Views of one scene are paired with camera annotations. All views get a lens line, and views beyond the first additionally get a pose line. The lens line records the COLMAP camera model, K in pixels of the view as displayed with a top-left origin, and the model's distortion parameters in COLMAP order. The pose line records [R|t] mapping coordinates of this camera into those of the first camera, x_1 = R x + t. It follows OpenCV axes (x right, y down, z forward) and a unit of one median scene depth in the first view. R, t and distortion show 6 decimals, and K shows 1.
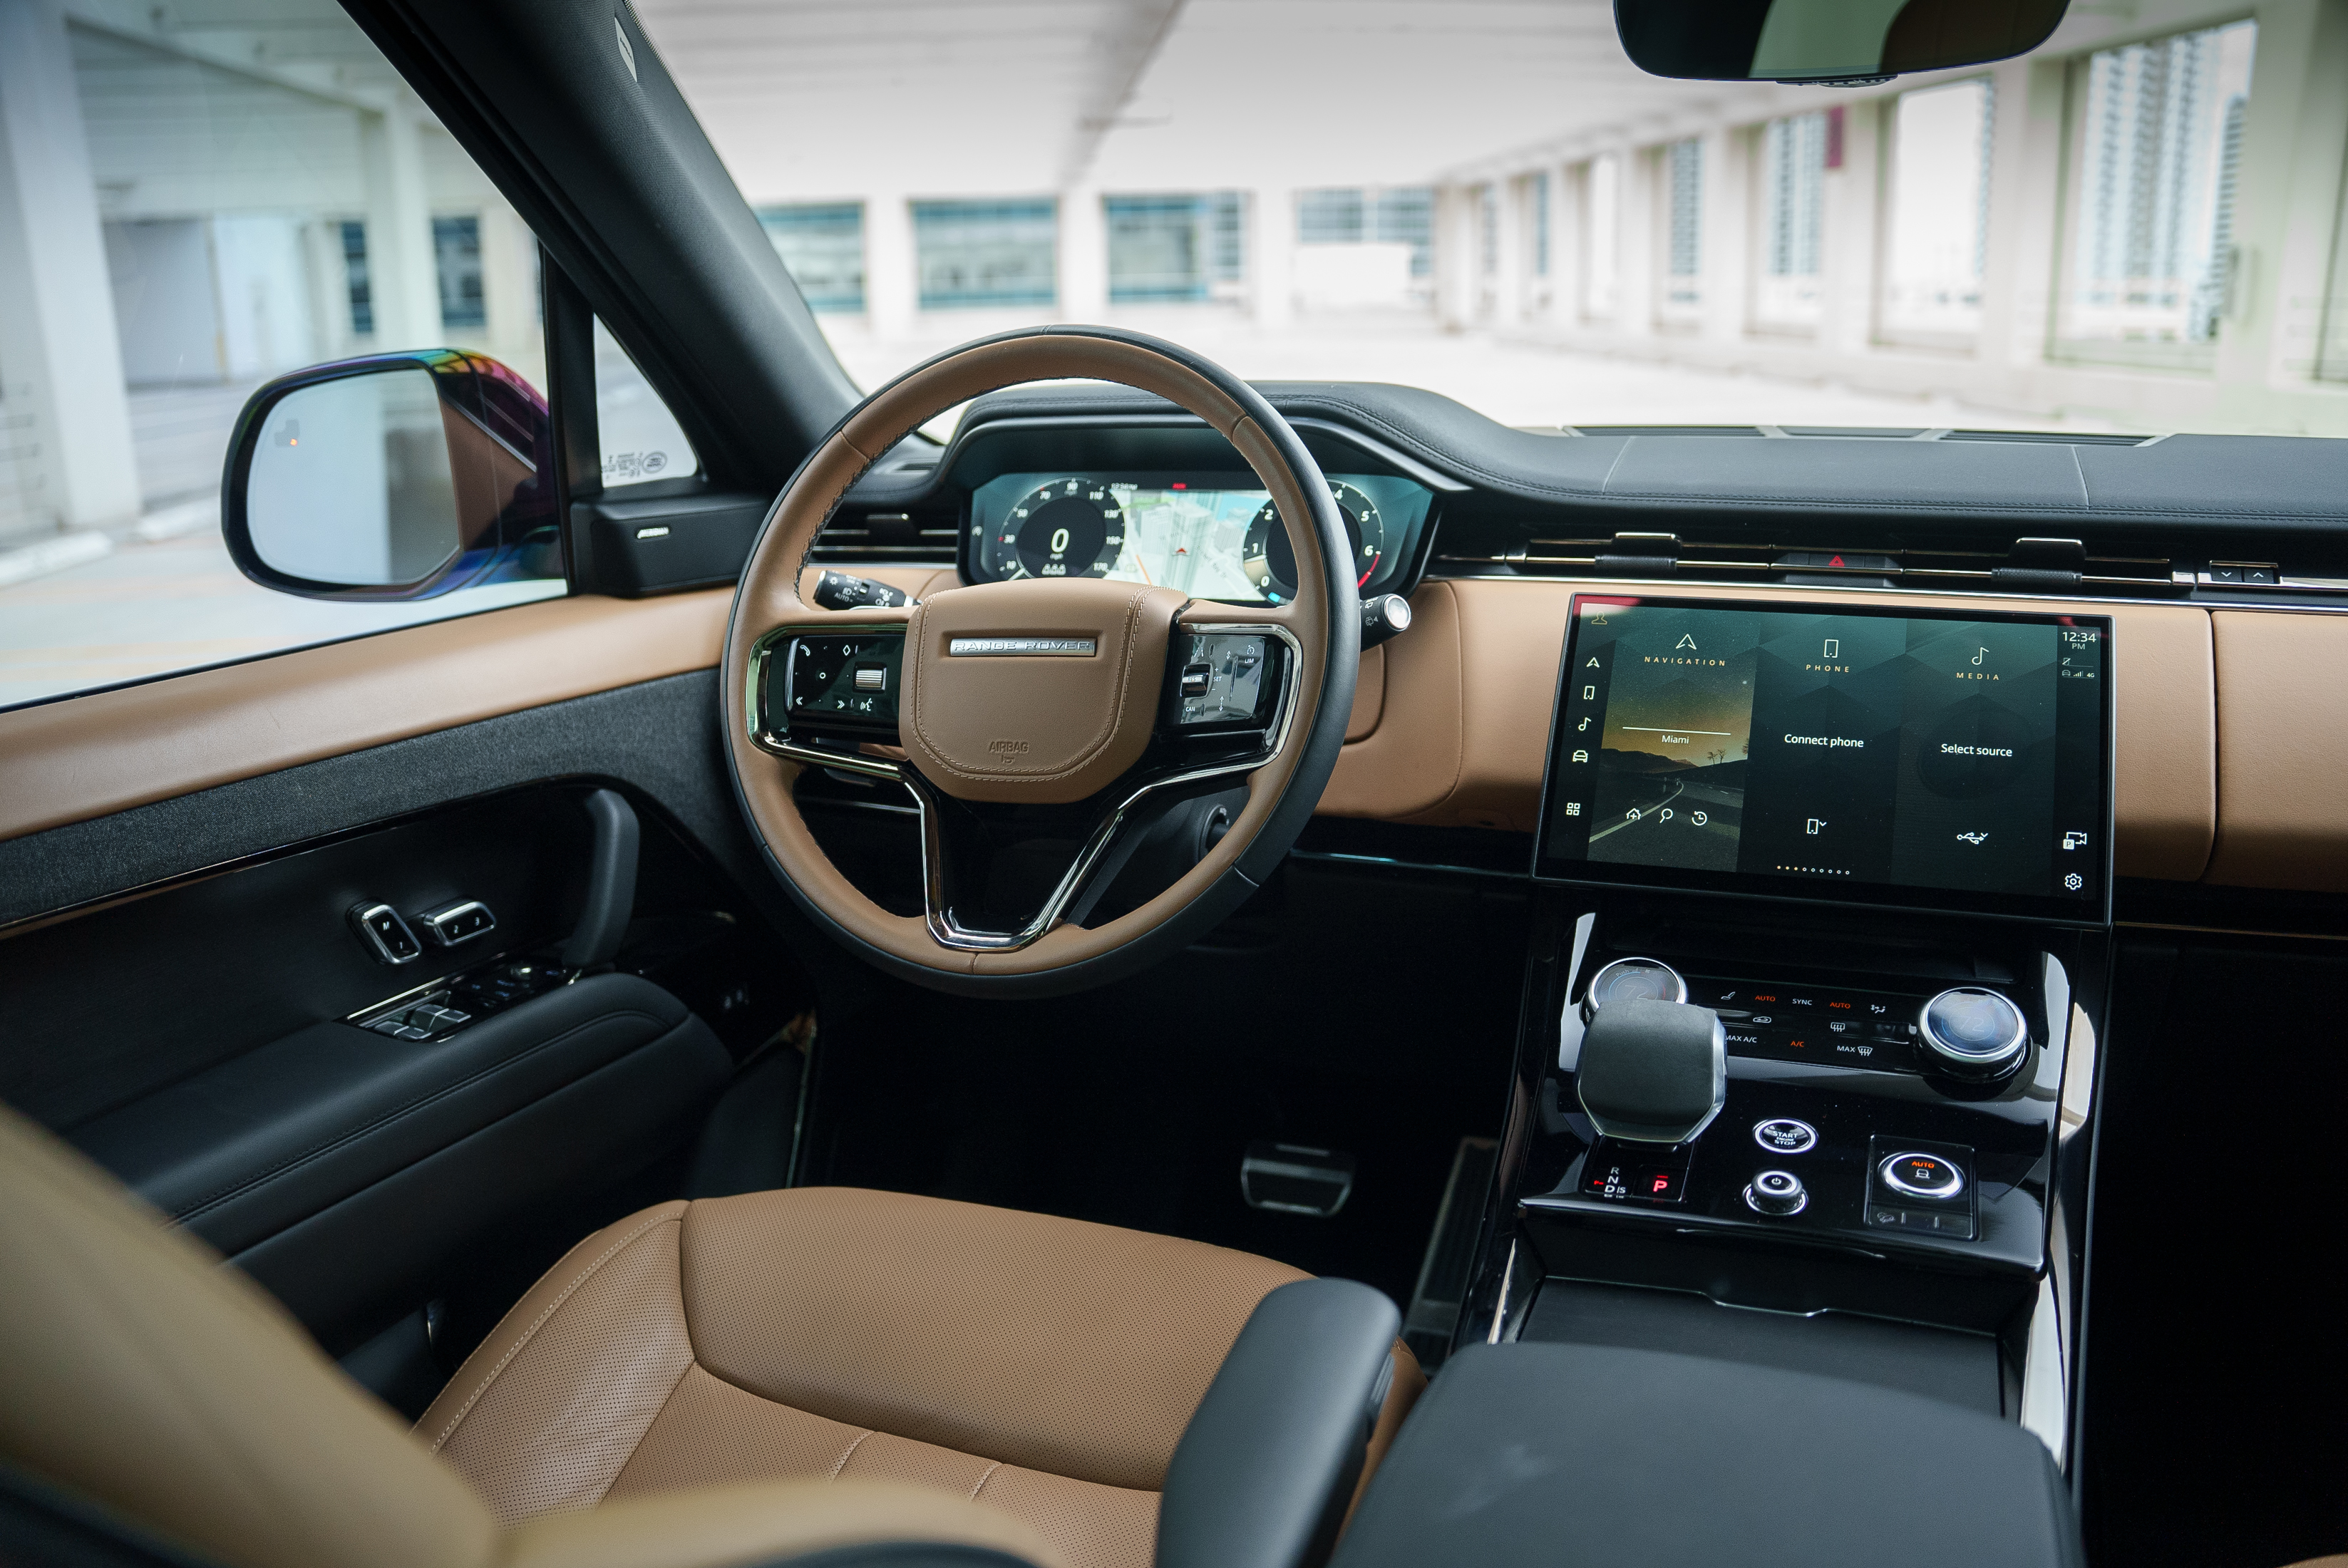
lens RADIAL K [[1781.8, 0, 1170.9], [0, 1781.8, 786.4], [0, 0, 1]] dist [-0.127651, 0.007487]
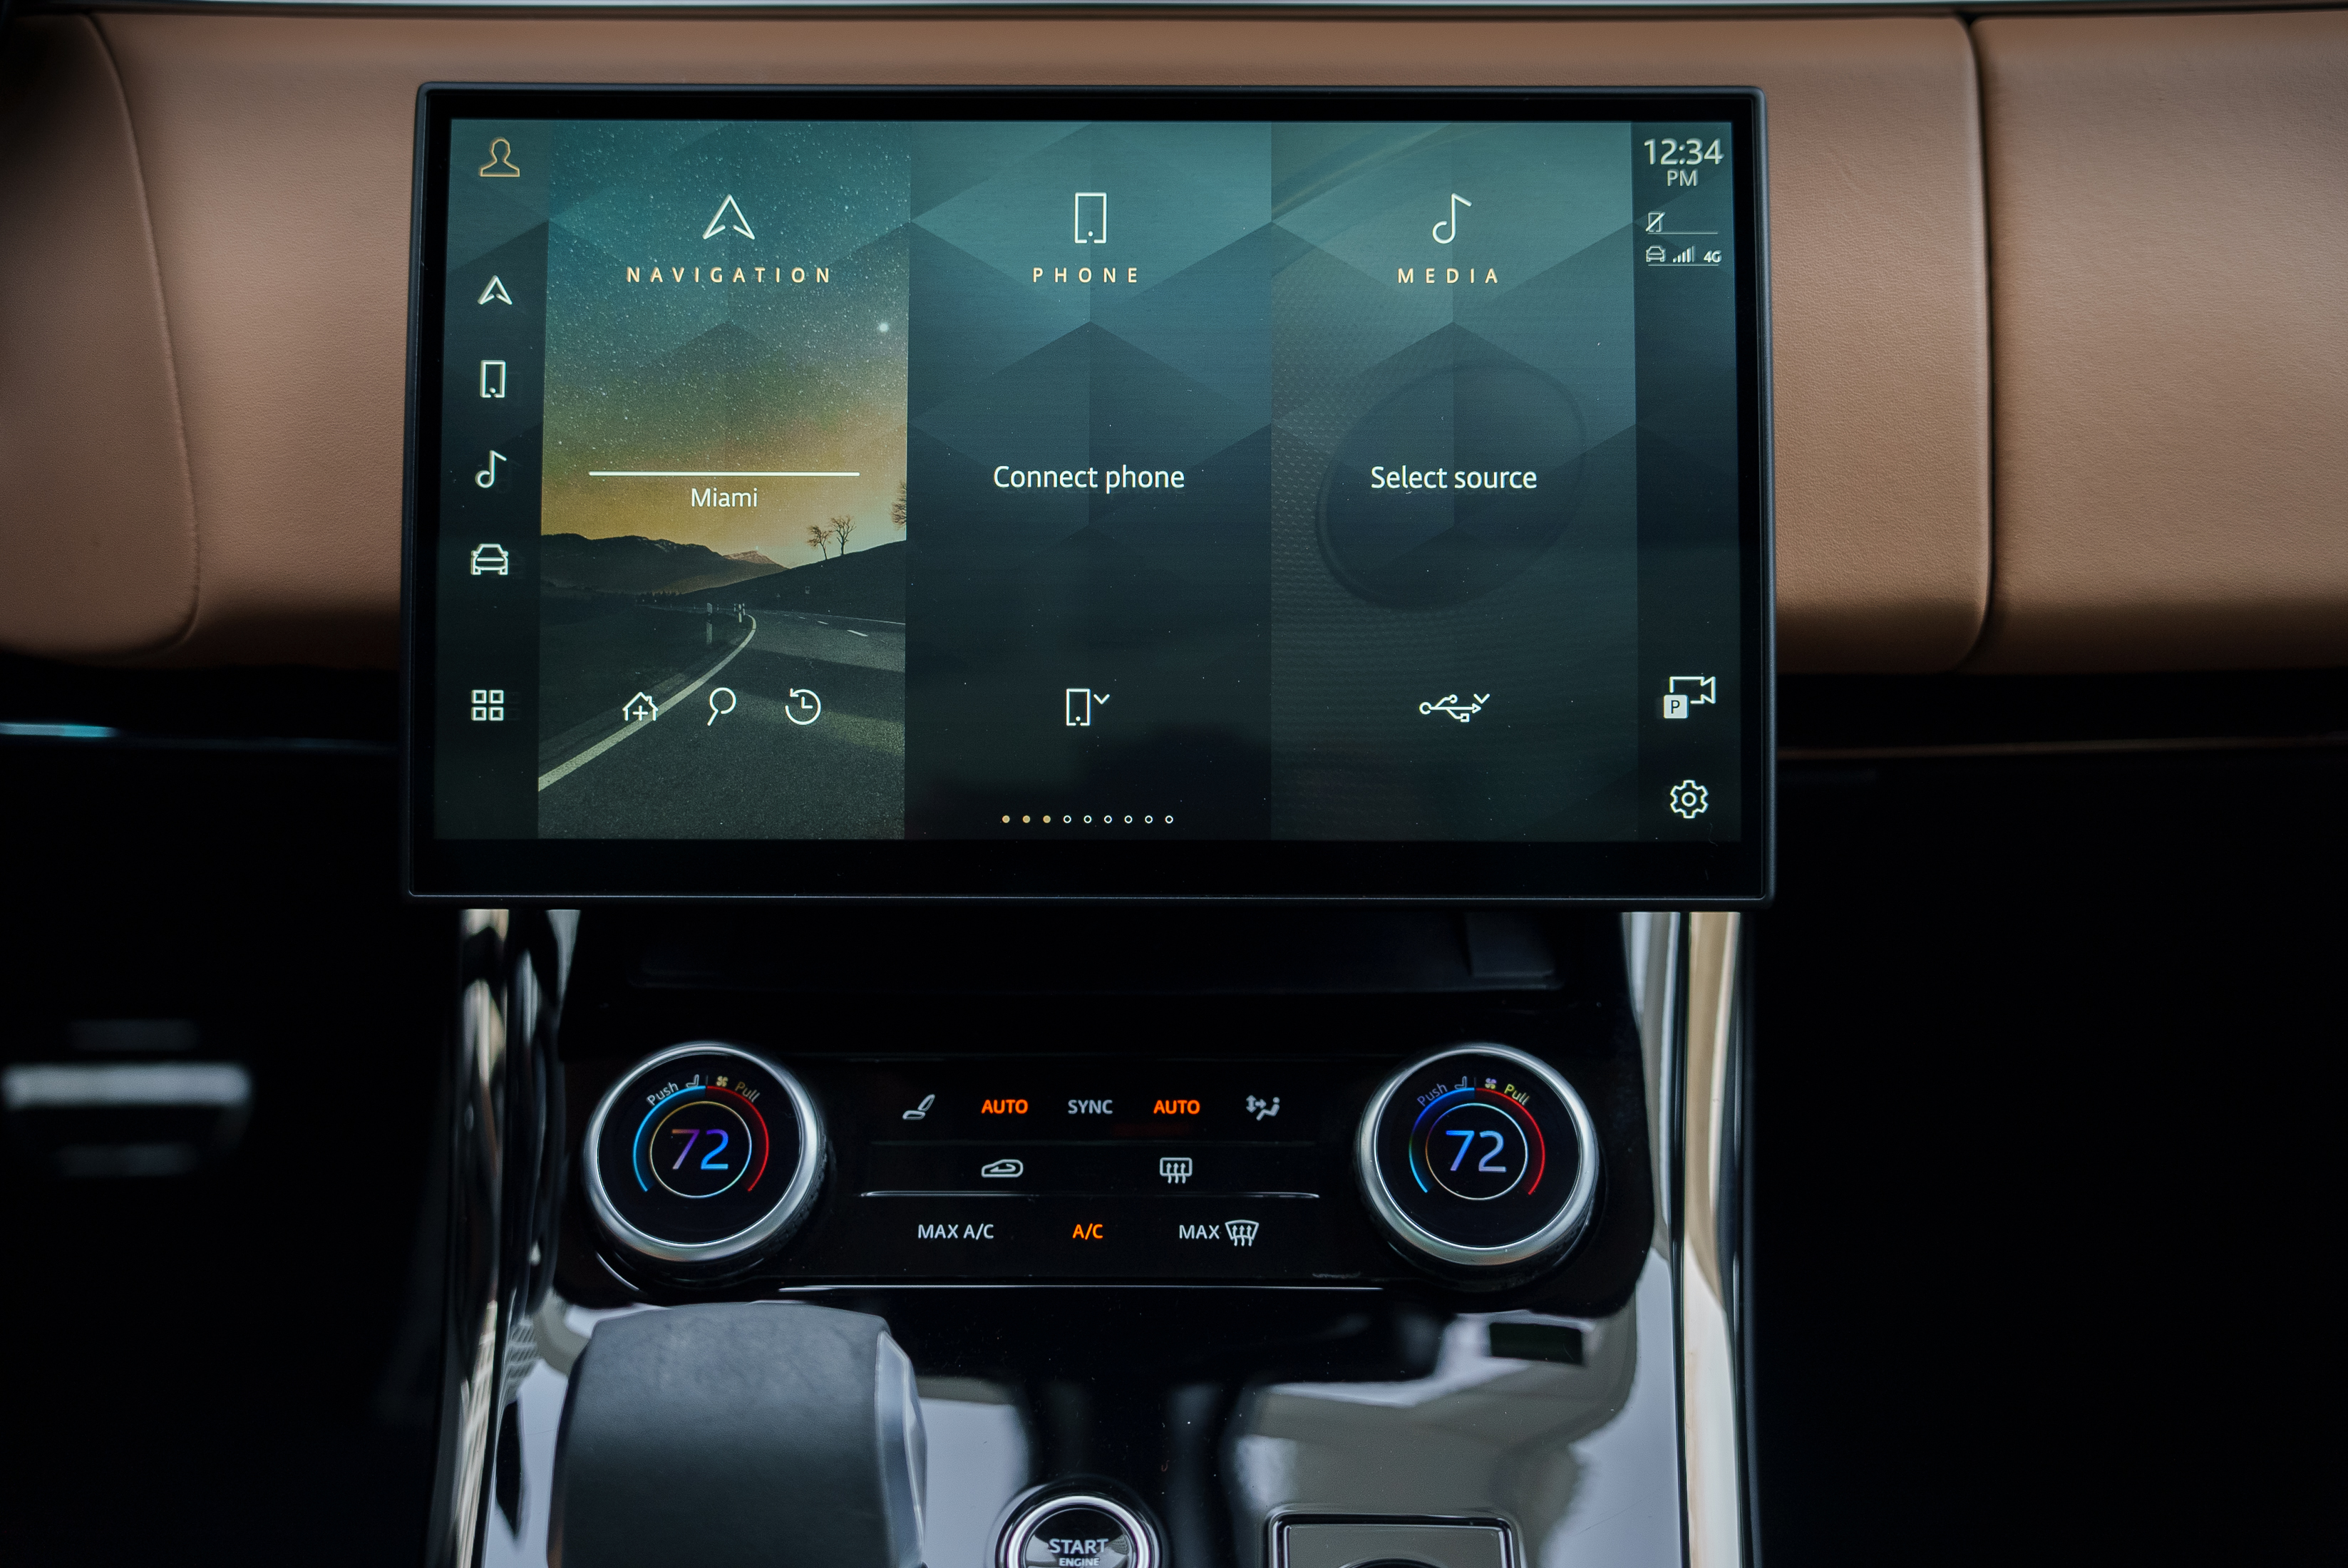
lens RADIAL K [[2463.5, 0, 1180.9], [0, 2463.5, 784.7], [0, 0, 1]] dist [-0.026513, 0.000000]
pose [[0.928672, -0.190029, 0.318523, 0.197975], [0.068817, 0.932148, 0.355477, -0.158101], [-0.364461, -0.308202, 0.878737, 0.471056]]
